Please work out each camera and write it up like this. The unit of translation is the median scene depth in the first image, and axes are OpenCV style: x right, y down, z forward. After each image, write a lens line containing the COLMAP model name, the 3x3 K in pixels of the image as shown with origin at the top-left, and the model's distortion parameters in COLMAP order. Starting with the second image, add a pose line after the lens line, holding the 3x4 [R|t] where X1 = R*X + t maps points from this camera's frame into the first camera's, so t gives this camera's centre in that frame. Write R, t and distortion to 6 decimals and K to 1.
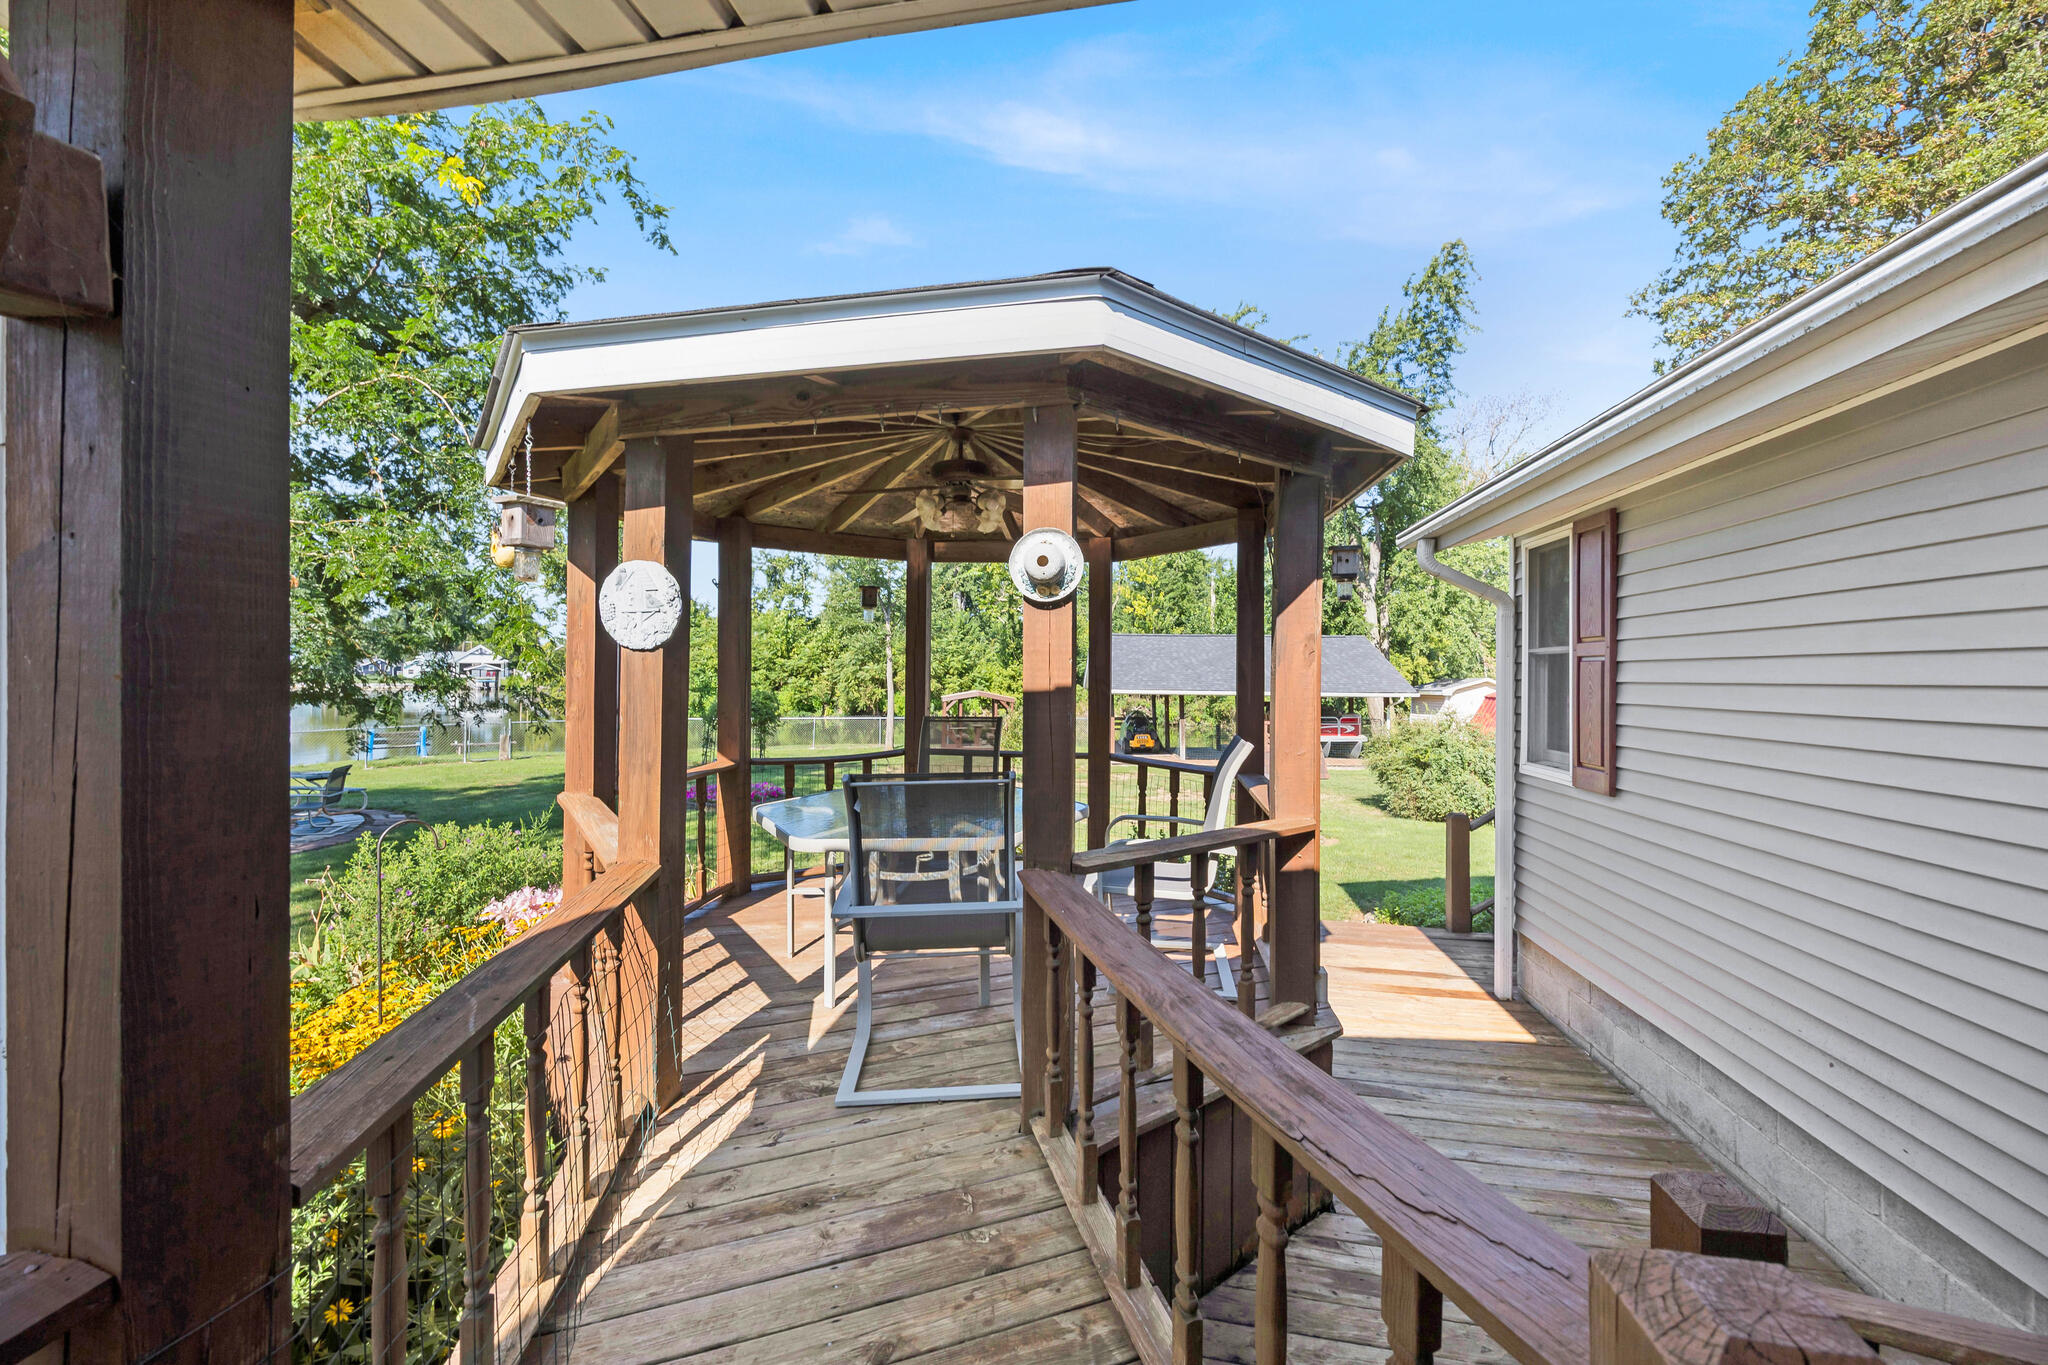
lens RADIAL K [[784.1, 0, 1024.0], [0, 784.1, 682.5], [0, 0, 1]] dist [-0.001530, -0.000318]
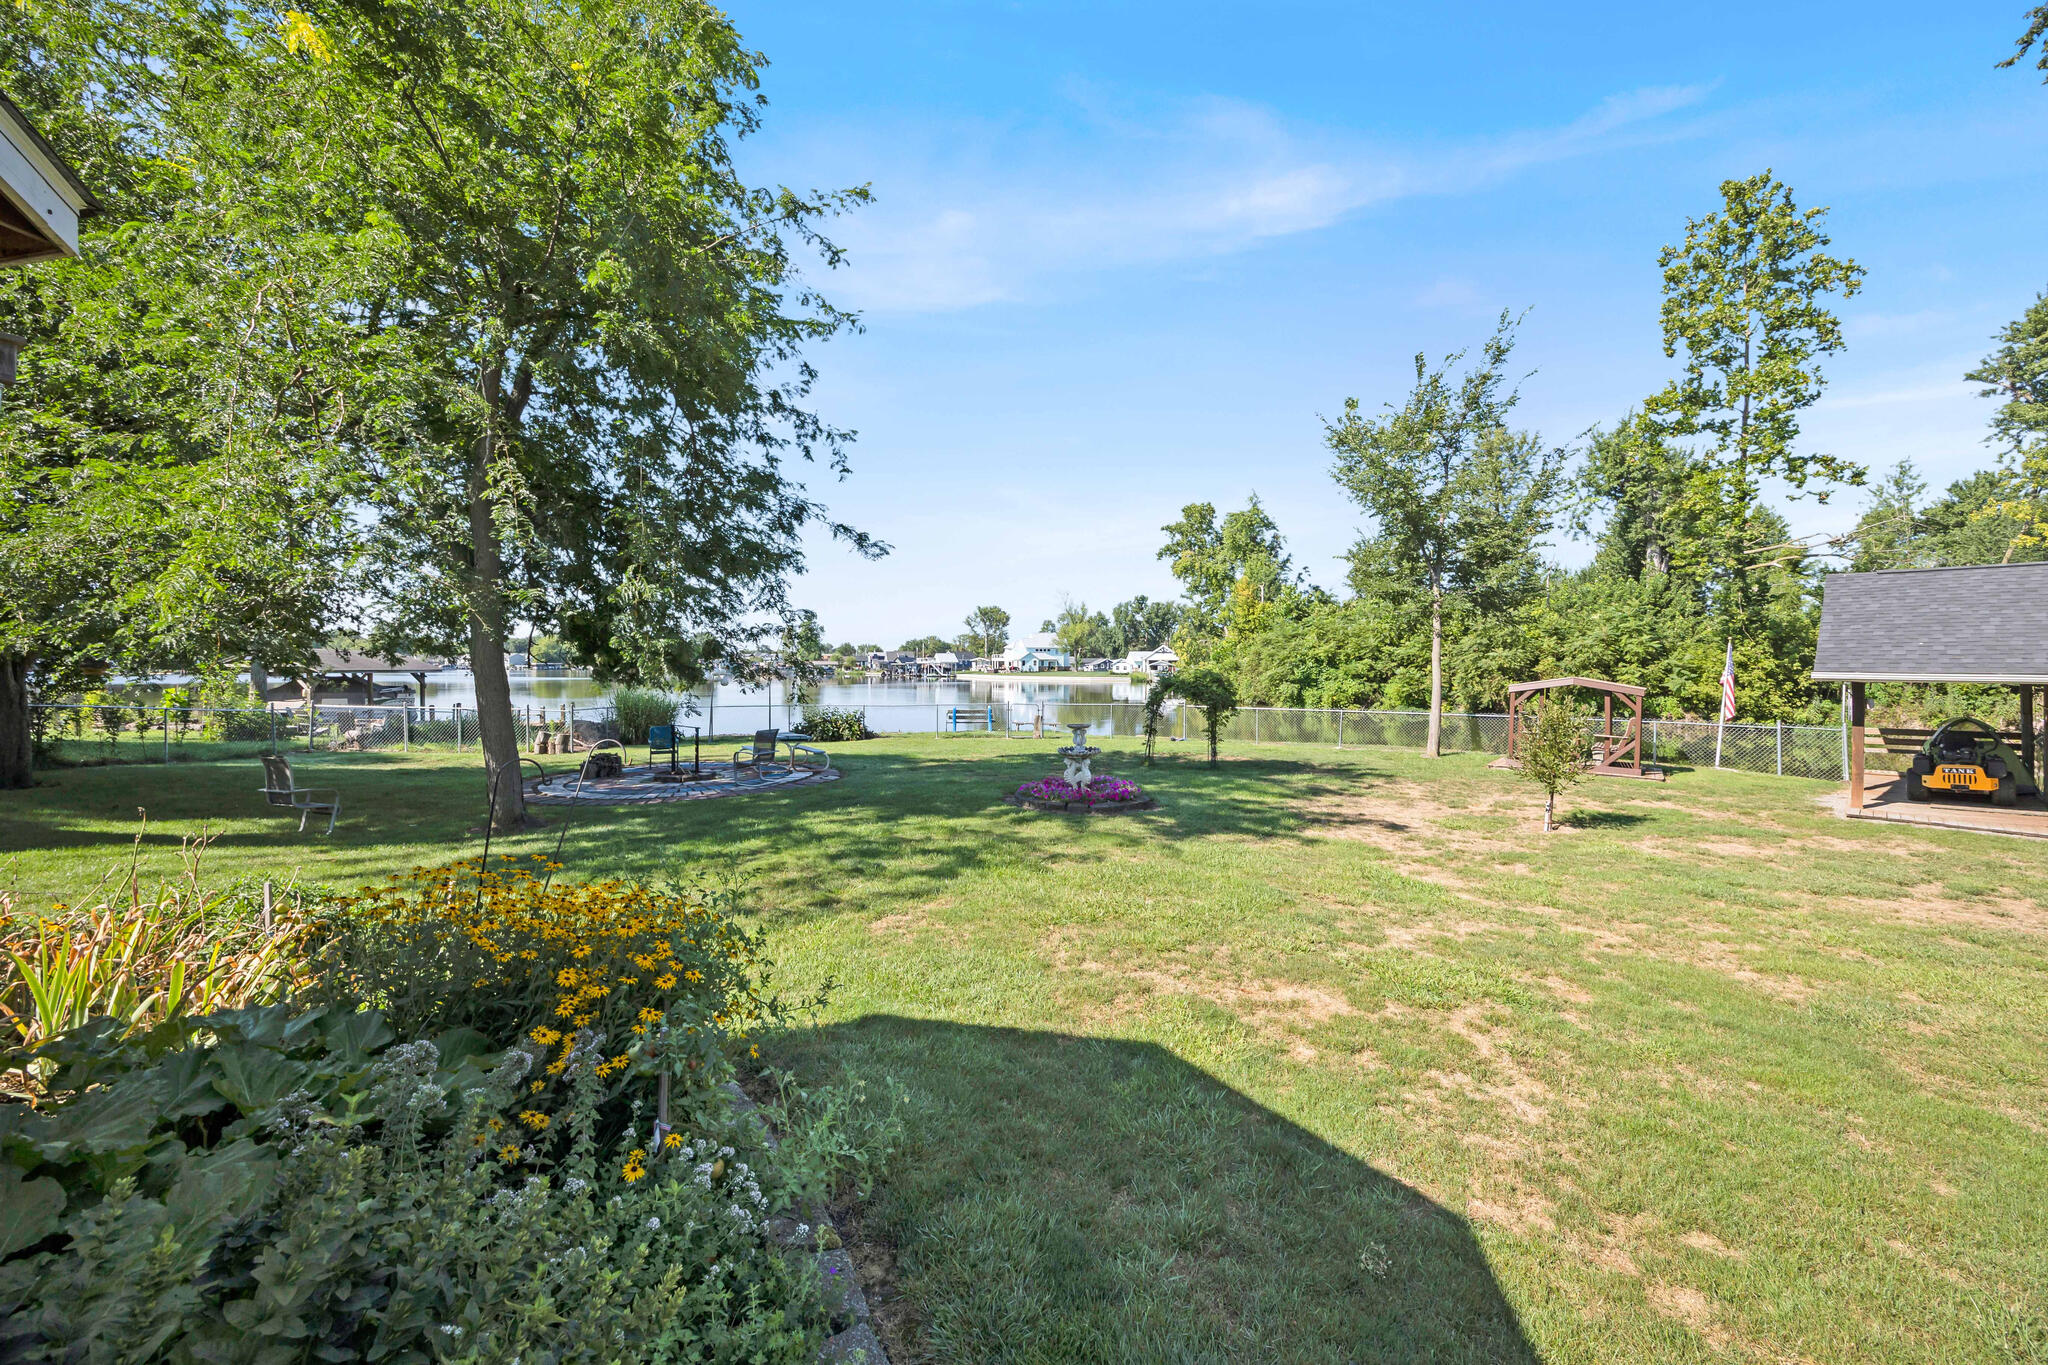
lens RADIAL K [[784.1, 0, 1024.0], [0, 784.1, 682.5], [0, 0, 1]] dist [-0.001530, -0.000318]
pose [[0.683829, 0.008199, -0.729596, 0.051051], [-0.005504, 0.999966, 0.006079, 0.006948], [0.729622, -0.000141, 0.683851, 0.110384]]
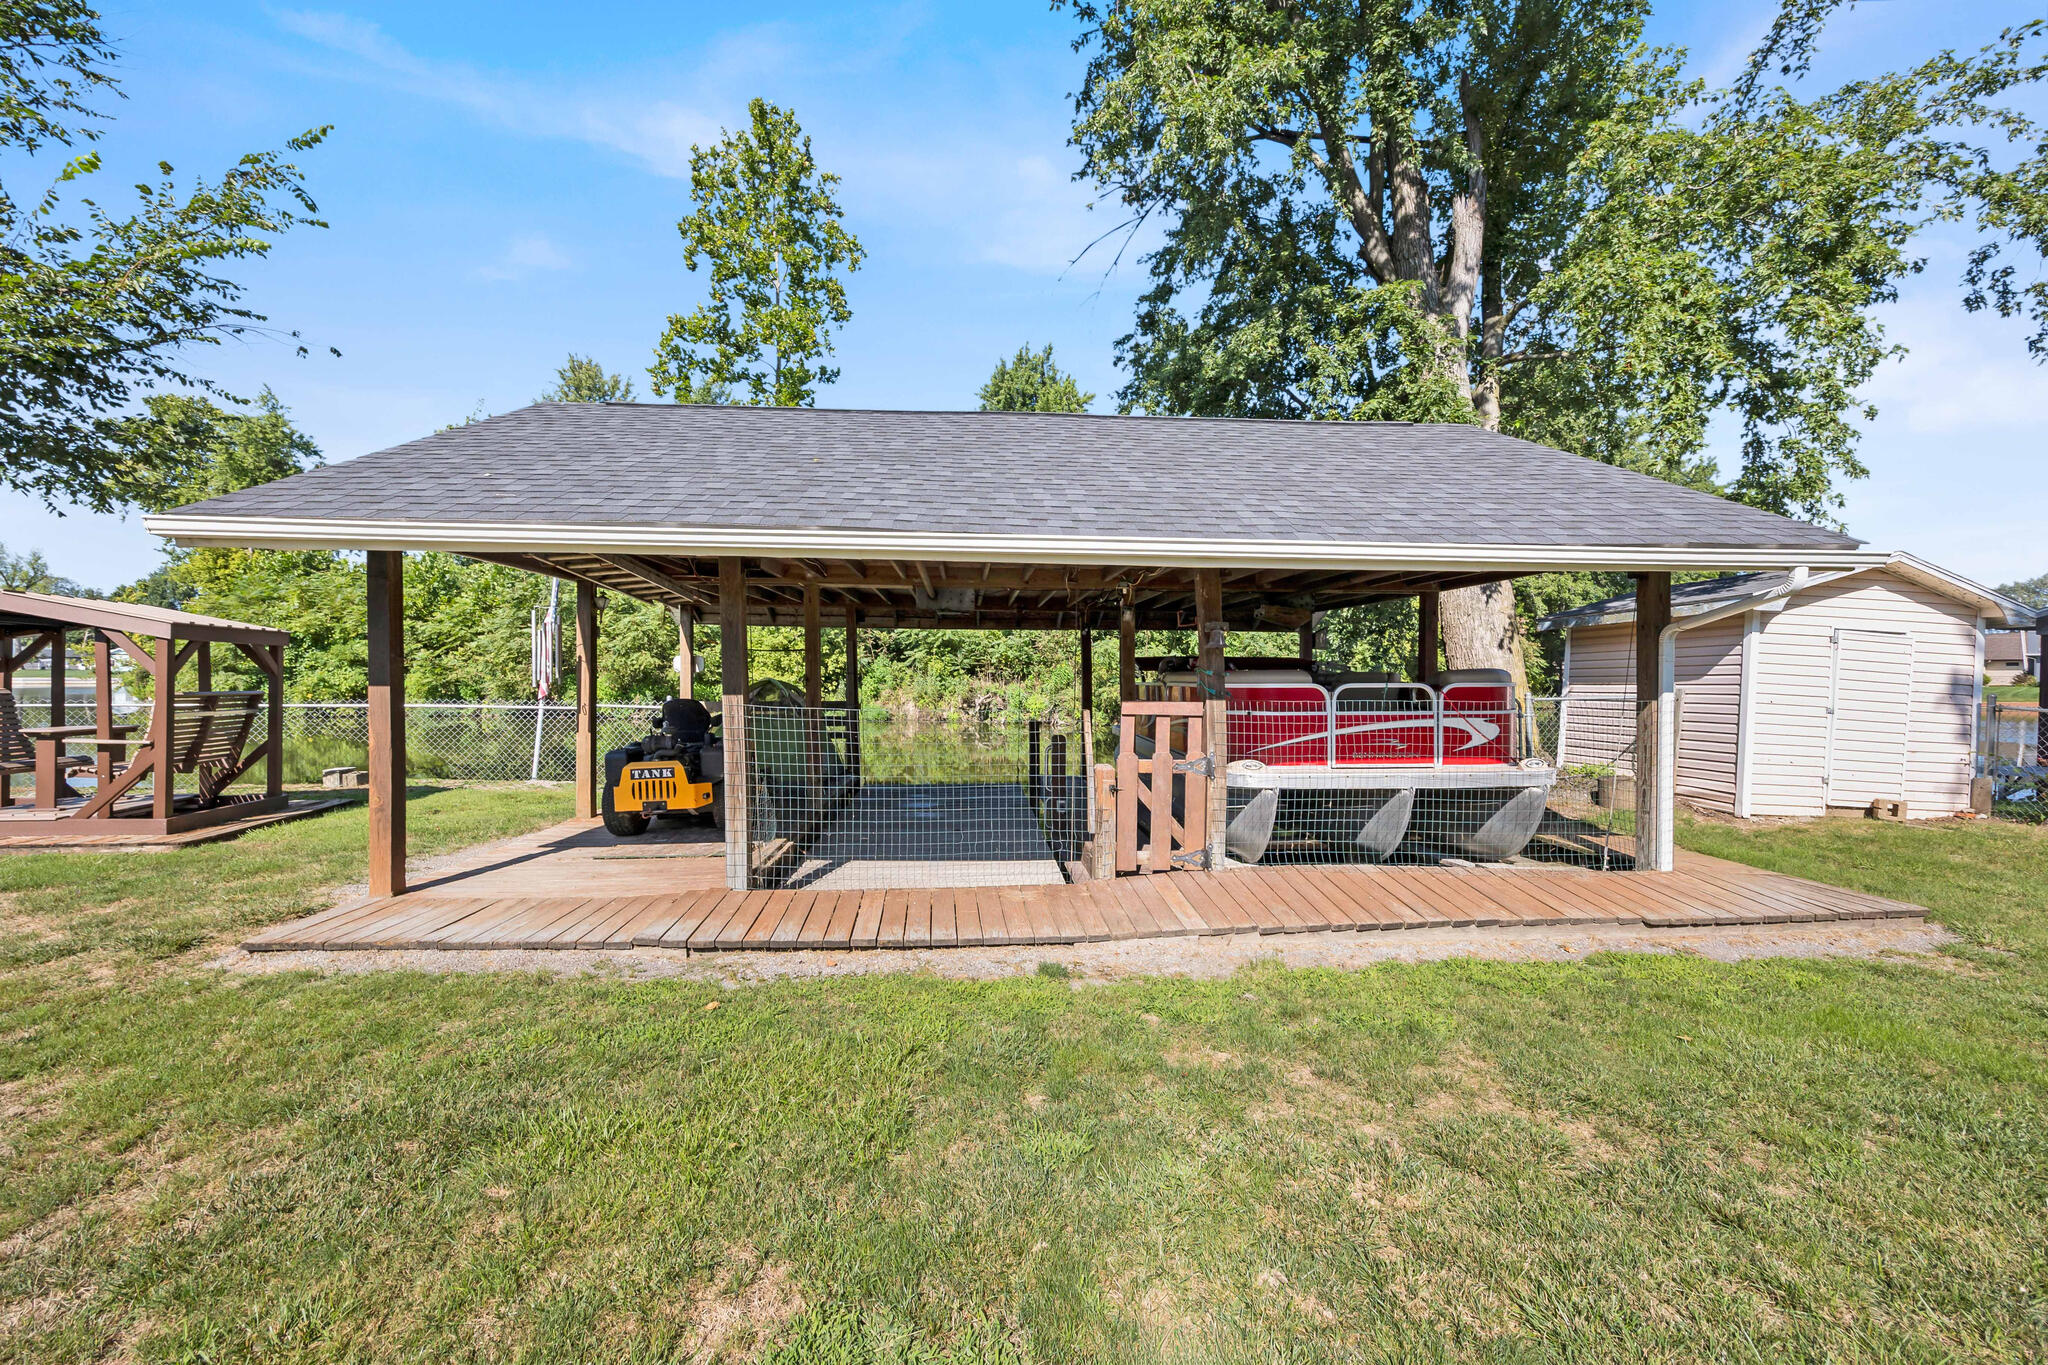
lens RADIAL K [[805.0, 0, 1024.0], [0, 805.0, 682.5], [0, 0, 1]] dist [-0.000839, -0.000127]
pose [[0.996861, -0.006169, 0.078934, 0.118406], [0.005968, 0.999978, 0.002784, 0.019776], [-0.078949, -0.002304, 0.996876, 0.353117]]
